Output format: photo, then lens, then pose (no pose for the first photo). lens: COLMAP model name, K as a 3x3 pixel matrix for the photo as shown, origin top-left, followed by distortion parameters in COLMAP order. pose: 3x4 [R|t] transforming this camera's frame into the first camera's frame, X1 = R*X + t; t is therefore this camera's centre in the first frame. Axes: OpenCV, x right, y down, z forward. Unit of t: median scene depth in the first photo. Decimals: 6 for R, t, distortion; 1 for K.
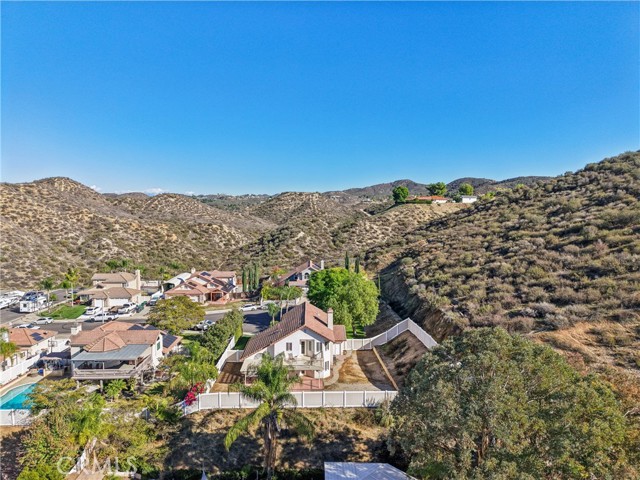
lens RADIAL K [[430.4, 0, 320.0], [0, 430.4, 240.0], [0, 0, 1]] dist [0.007586, 0.000632]
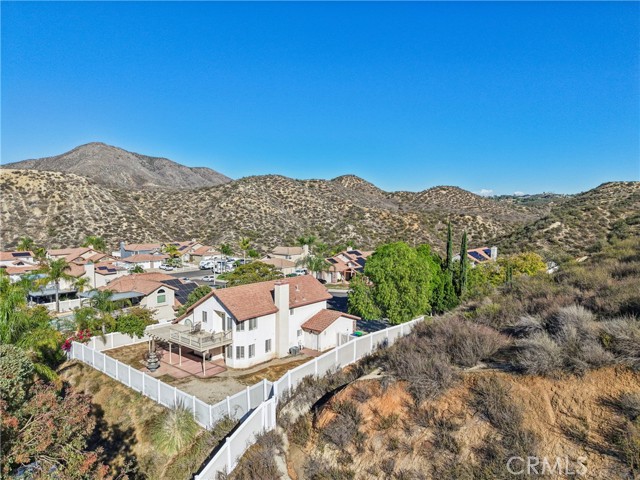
lens RADIAL K [[430.4, 0, 320.0], [0, 430.4, 240.0], [0, 0, 1]] dist [0.007586, 0.000632]
pose [[0.745297, 0.042777, -0.665359, 0.153669], [-0.045827, 0.998866, 0.012886, 0.022479], [0.665155, 0.020887, 0.746413, 0.140548]]
